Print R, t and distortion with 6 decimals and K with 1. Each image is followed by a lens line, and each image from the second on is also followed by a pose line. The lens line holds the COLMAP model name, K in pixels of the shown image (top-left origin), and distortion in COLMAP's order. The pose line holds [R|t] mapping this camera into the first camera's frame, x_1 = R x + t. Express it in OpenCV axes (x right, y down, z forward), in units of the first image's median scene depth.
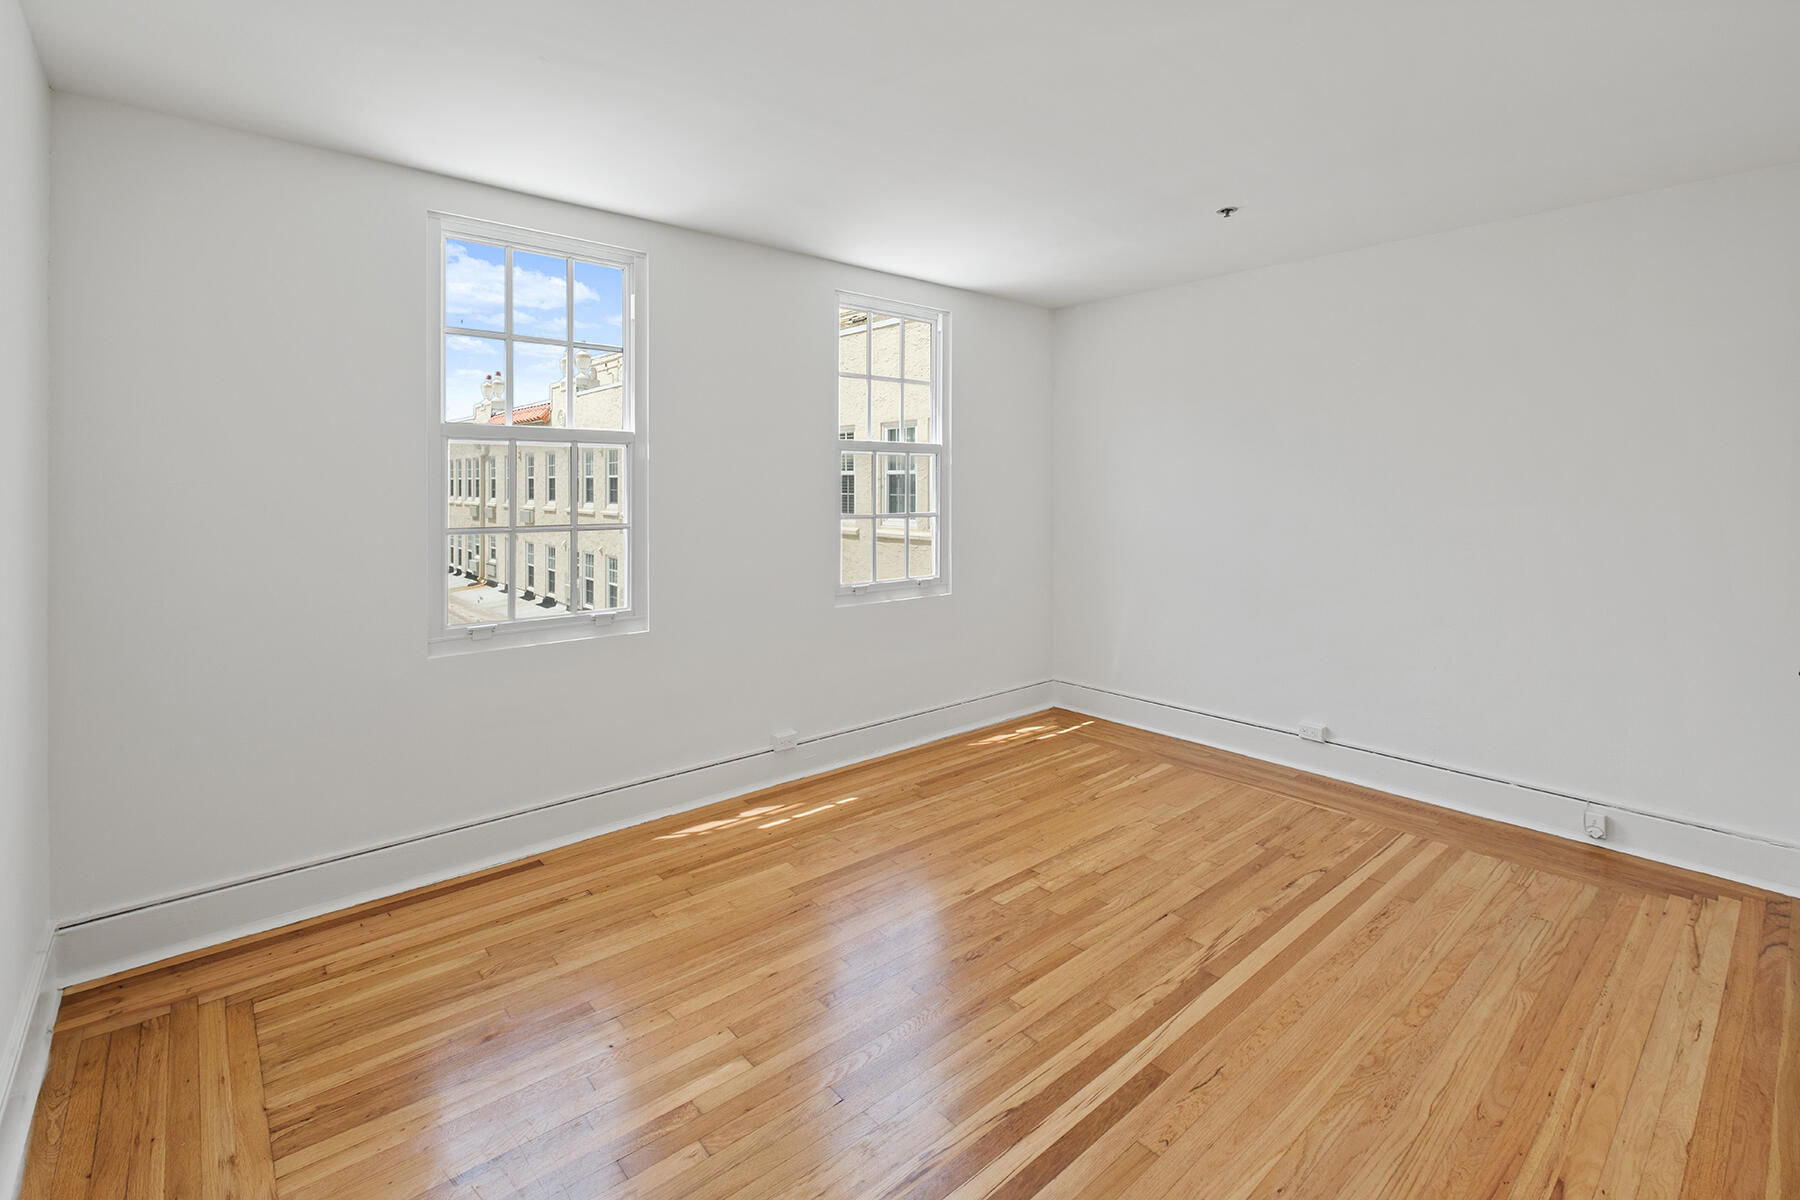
lens RADIAL K [[828.9, 0, 900.2], [0, 828.9, 446.0], [0, 0, 1]] dist [-0.000096, -0.001956]
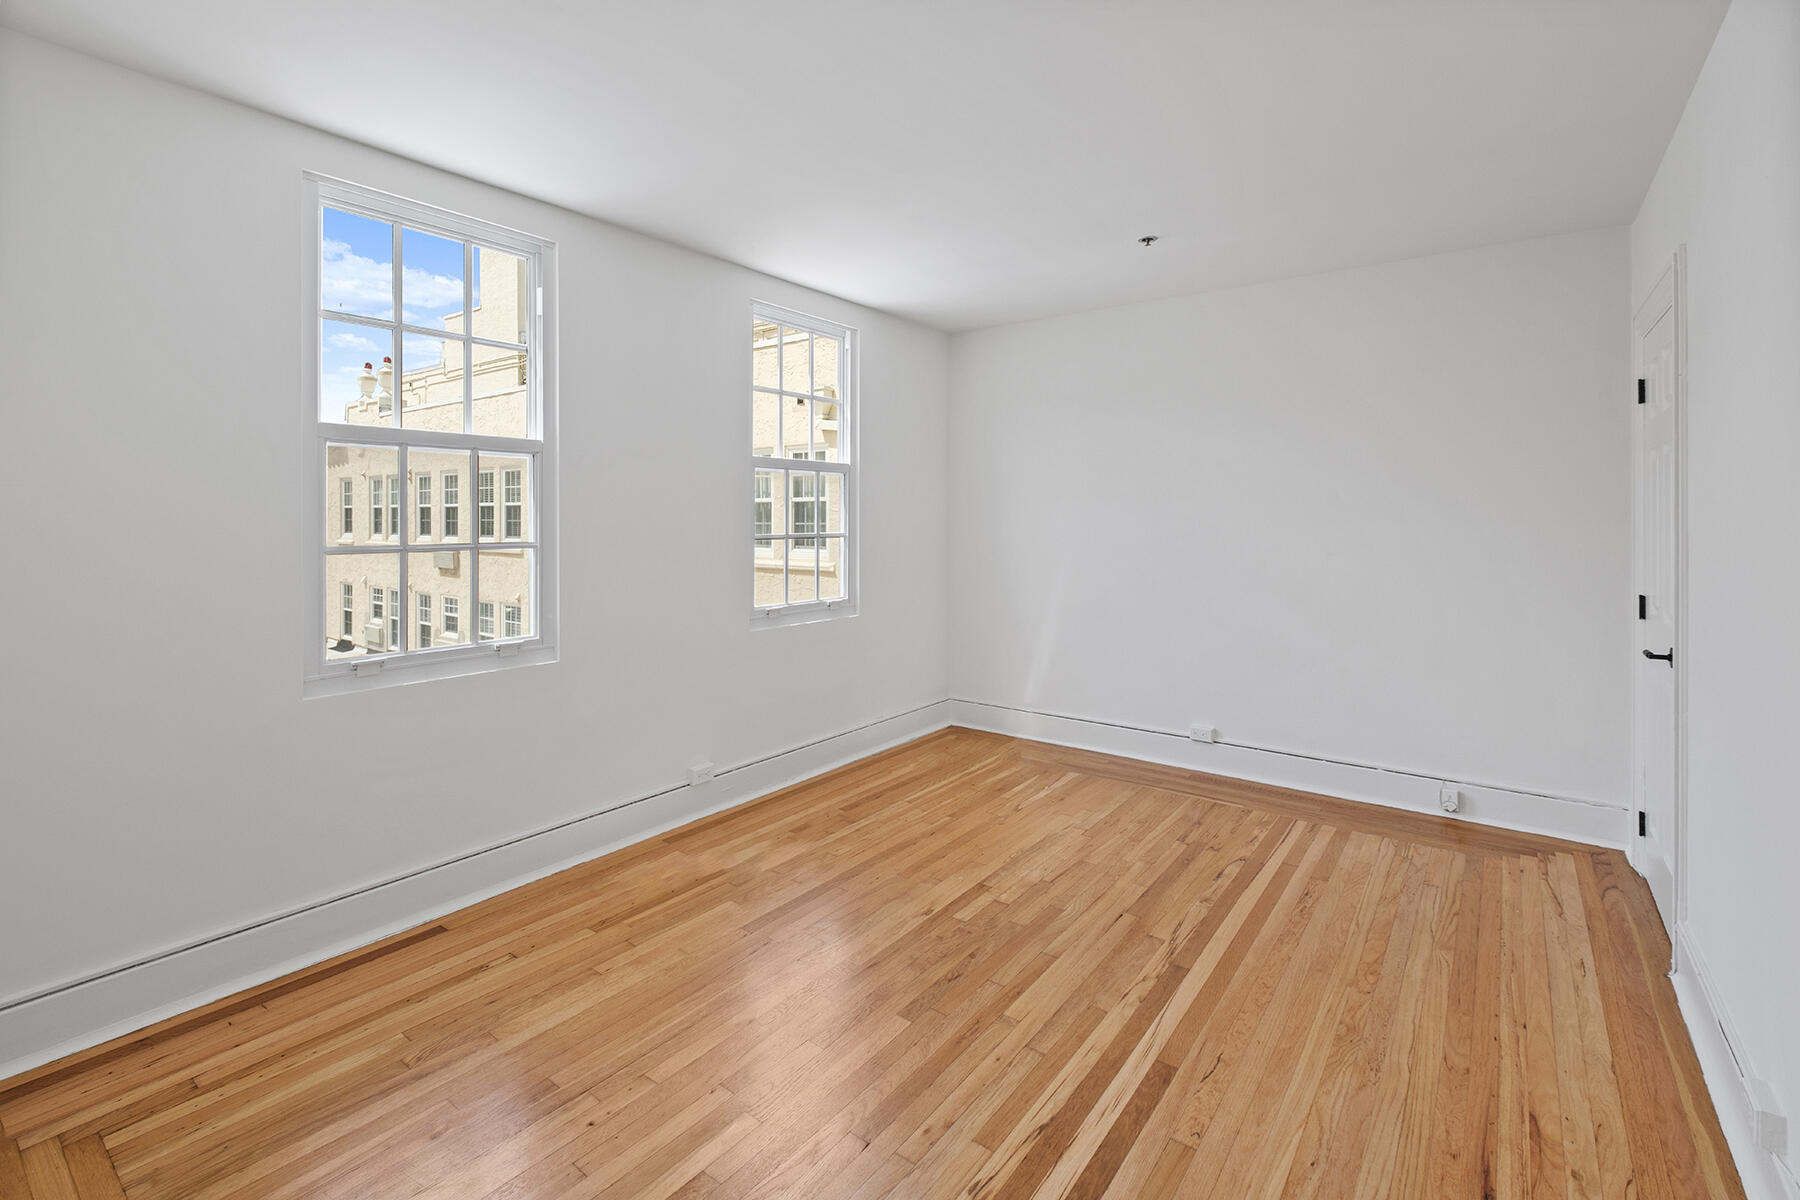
lens RADIAL K [[818.5, 0, 896.0], [0, 818.5, 483.8], [0, 0, 1]] dist [0.001087, -0.002875]
pose [[0.979028, 0.006943, 0.203609, -0.155791], [-0.008141, 0.999954, 0.005048, 0.027039], [-0.203565, -0.006600, 0.979039, 0.063563]]
